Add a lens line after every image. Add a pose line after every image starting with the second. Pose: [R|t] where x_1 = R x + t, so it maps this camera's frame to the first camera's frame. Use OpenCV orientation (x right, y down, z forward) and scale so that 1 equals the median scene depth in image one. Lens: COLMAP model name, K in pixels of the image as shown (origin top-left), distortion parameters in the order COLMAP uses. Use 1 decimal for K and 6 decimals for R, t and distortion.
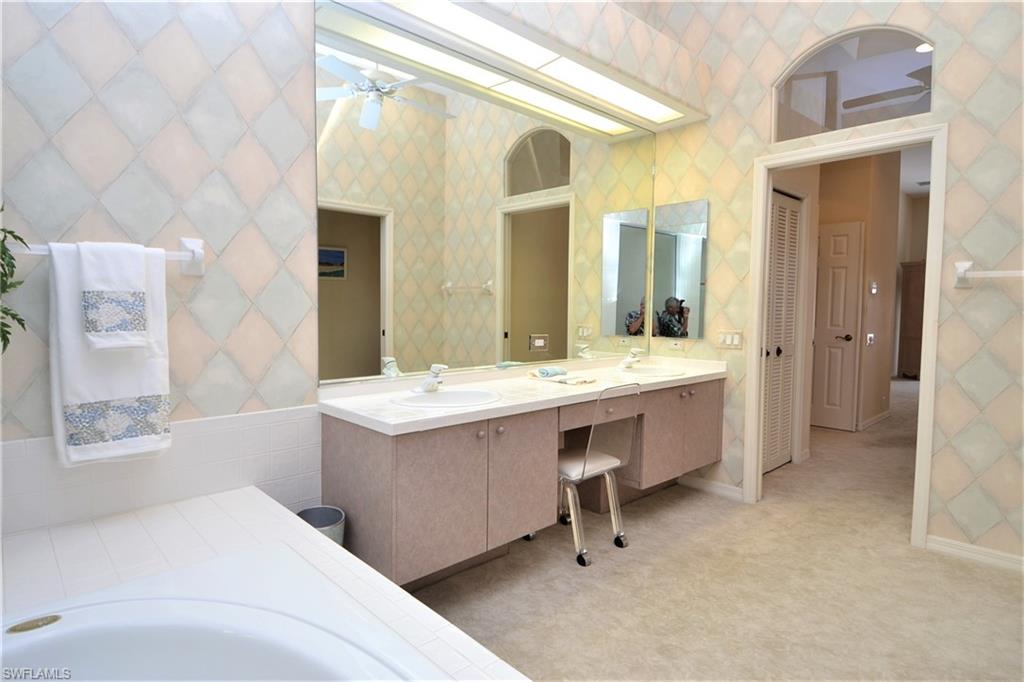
lens RADIAL K [[543.3, 0, 501.2], [0, 543.3, 336.2], [0, 0, 1]] dist [0.051409, -0.055646]
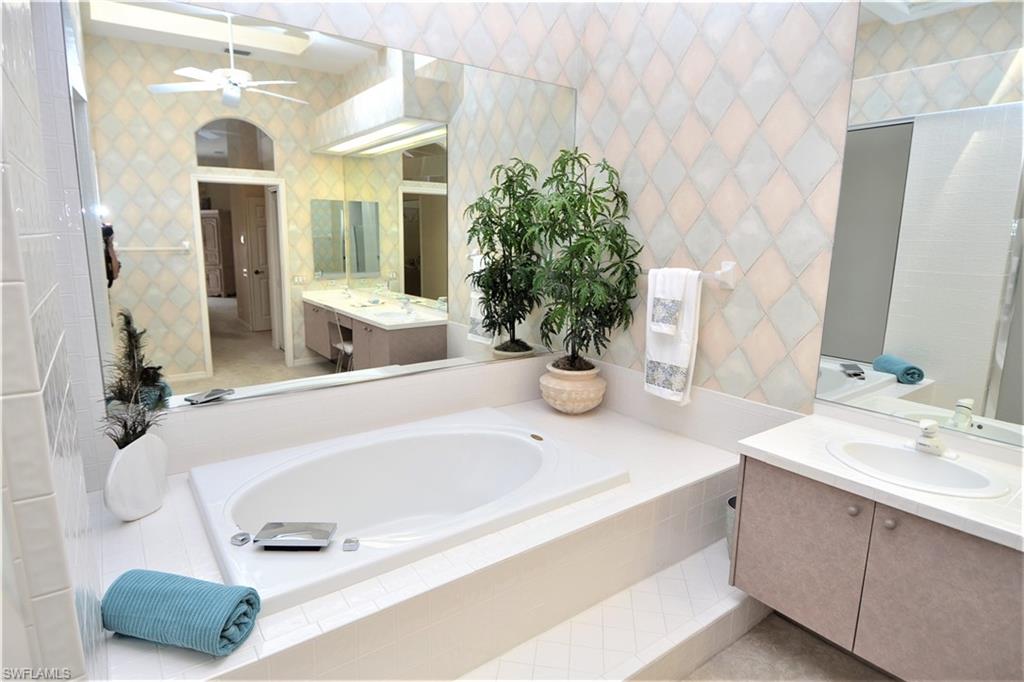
lens RADIAL K [[543.3, 0, 501.2], [0, 543.3, 336.2], [0, 0, 1]] dist [0.051409, -0.055646]
pose [[-0.131640, 0.166441, -0.977225, 0.846060], [-0.065334, 0.982204, 0.176090, -0.195547], [0.989142, 0.087026, -0.118423, 0.612286]]
